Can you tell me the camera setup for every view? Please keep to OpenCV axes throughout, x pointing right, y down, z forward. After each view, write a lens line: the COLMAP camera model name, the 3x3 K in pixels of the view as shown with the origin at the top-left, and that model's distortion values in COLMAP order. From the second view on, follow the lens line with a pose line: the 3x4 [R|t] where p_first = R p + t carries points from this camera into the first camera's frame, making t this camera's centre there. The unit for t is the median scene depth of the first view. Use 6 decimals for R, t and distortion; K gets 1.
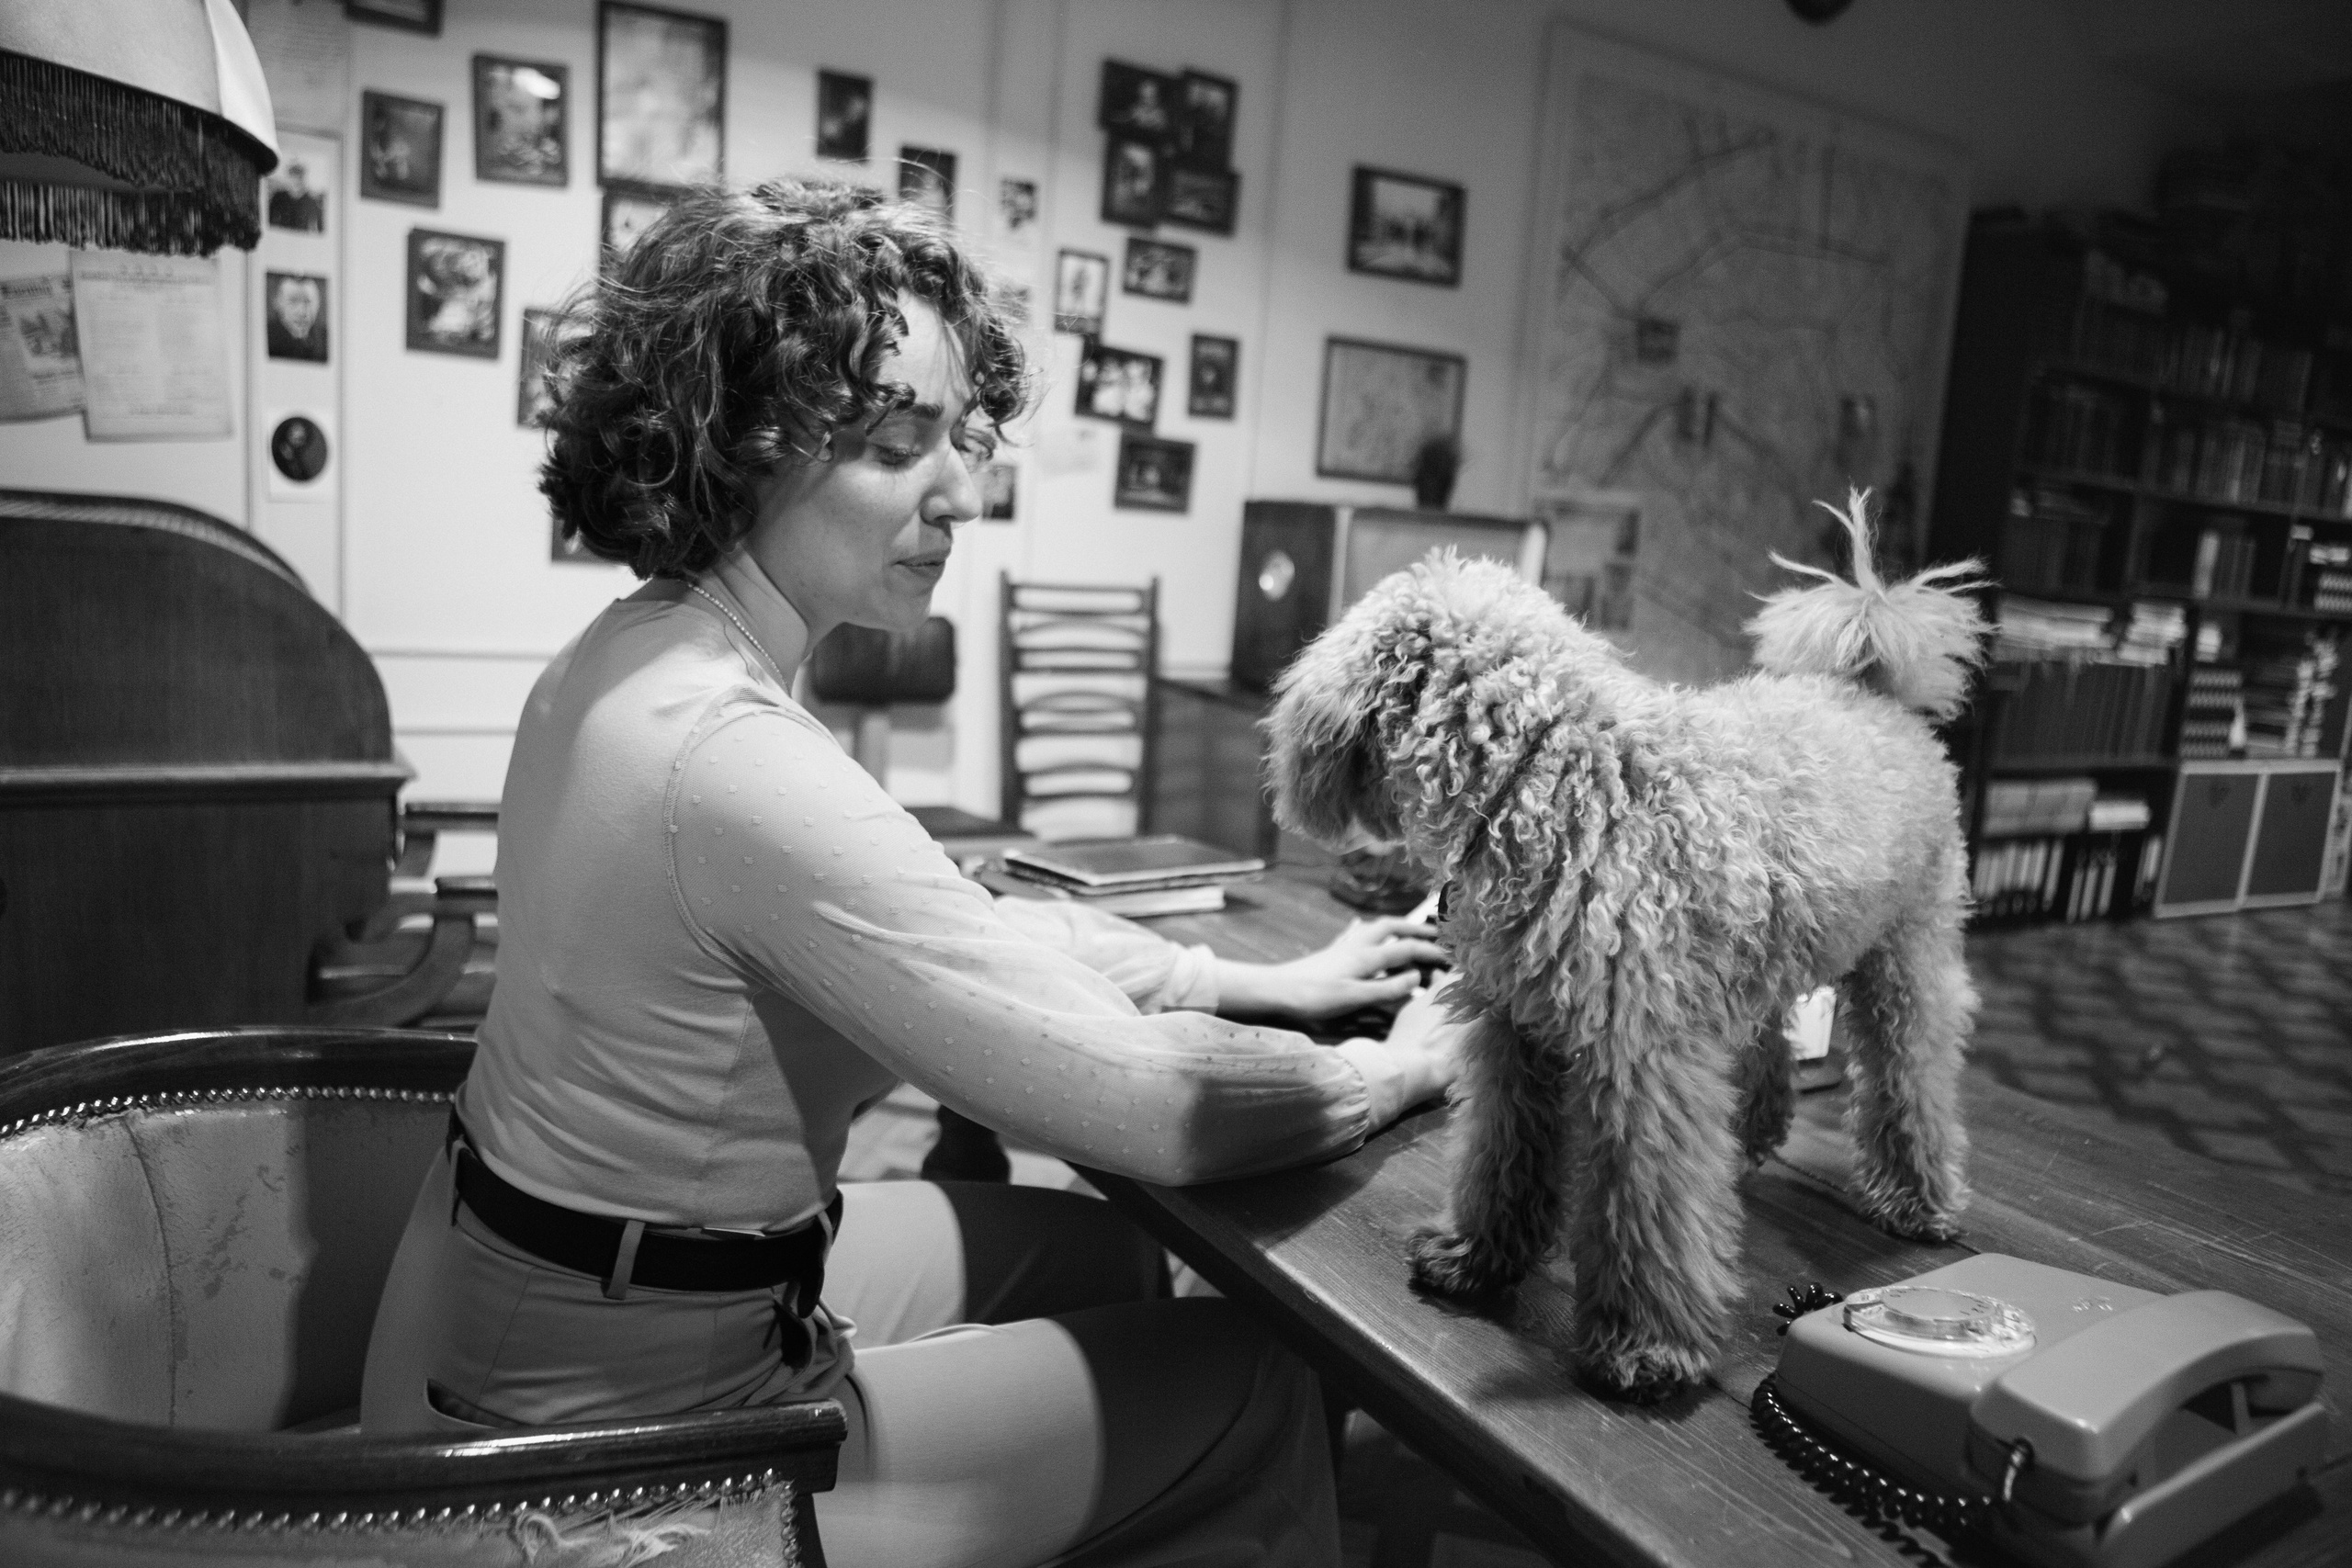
lens RADIAL K [[1660.6, 0, 1176.0], [0, 1660.6, 784.0], [0, 0, 1]] dist [-0.096232, 0.080809]
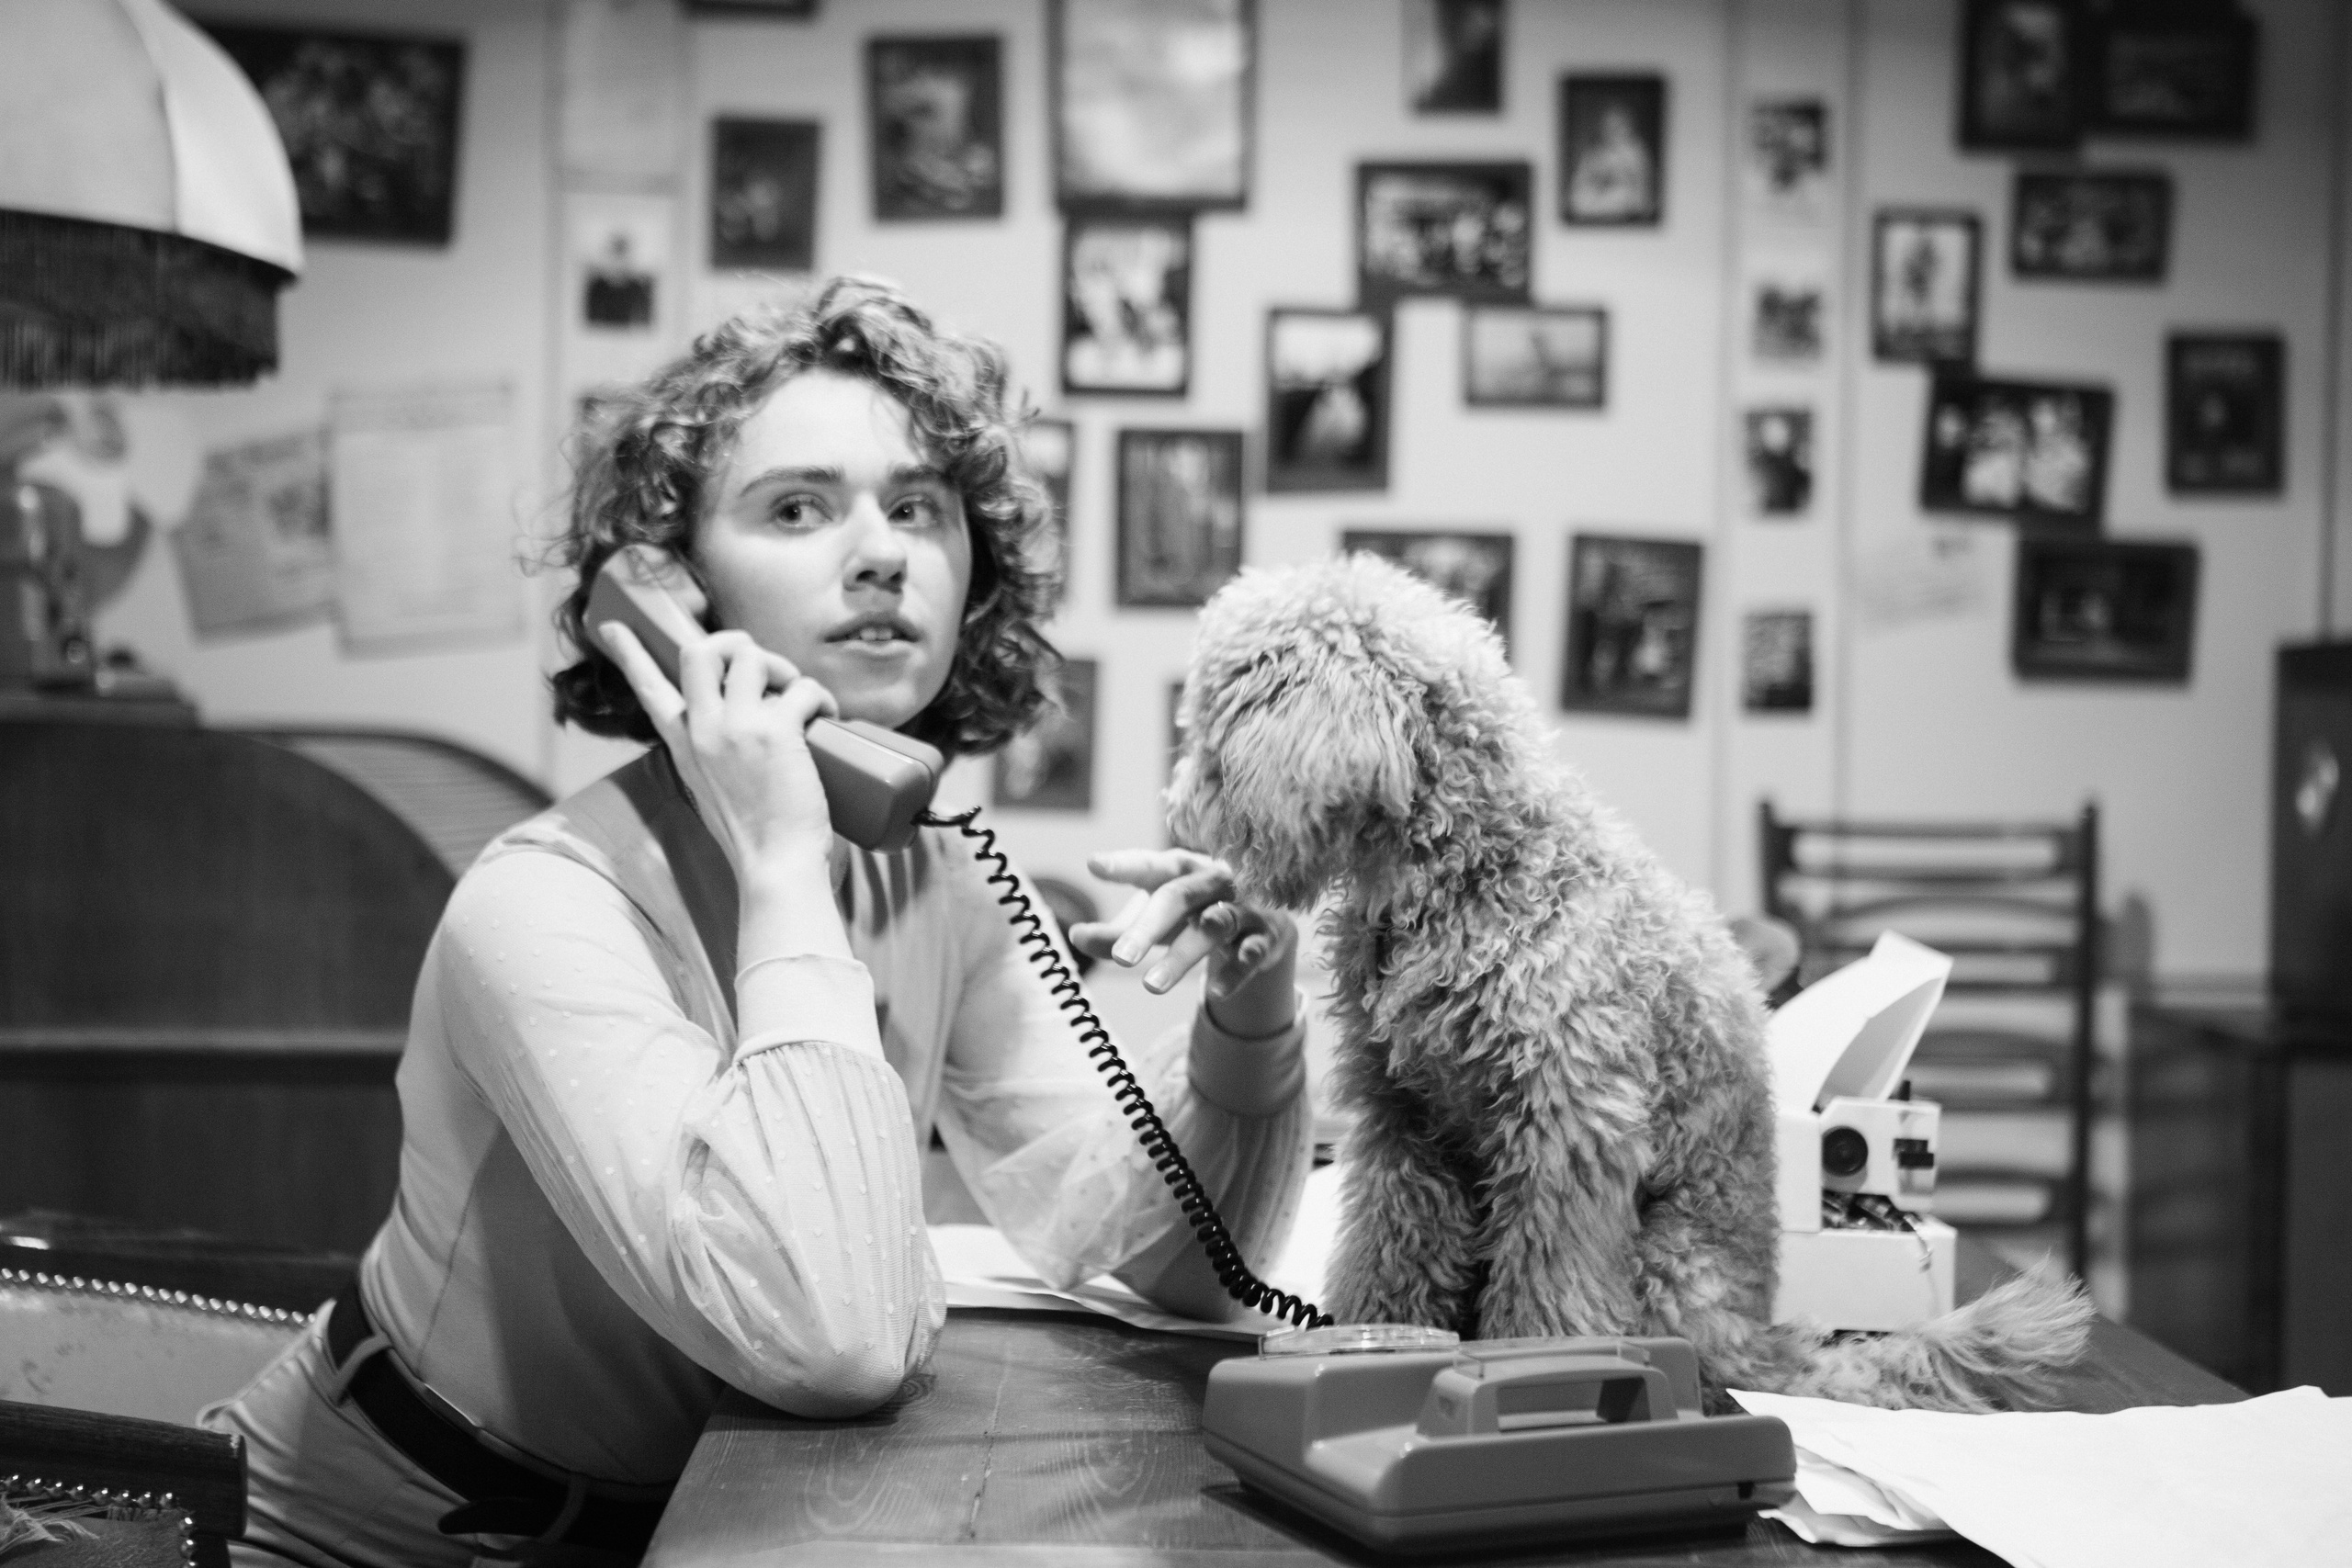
lens RADIAL K [[4002.5, 0, 1176.0], [0, 4002.5, 784.0], [0, 0, 1]] dist [0.096693, 0.135376]
pose [[0.868552, -0.054640, -0.492576, 0.378897], [-0.032422, 0.985510, -0.166490, 0.091998], [0.494536, 0.160576, 0.854195, -0.226292]]
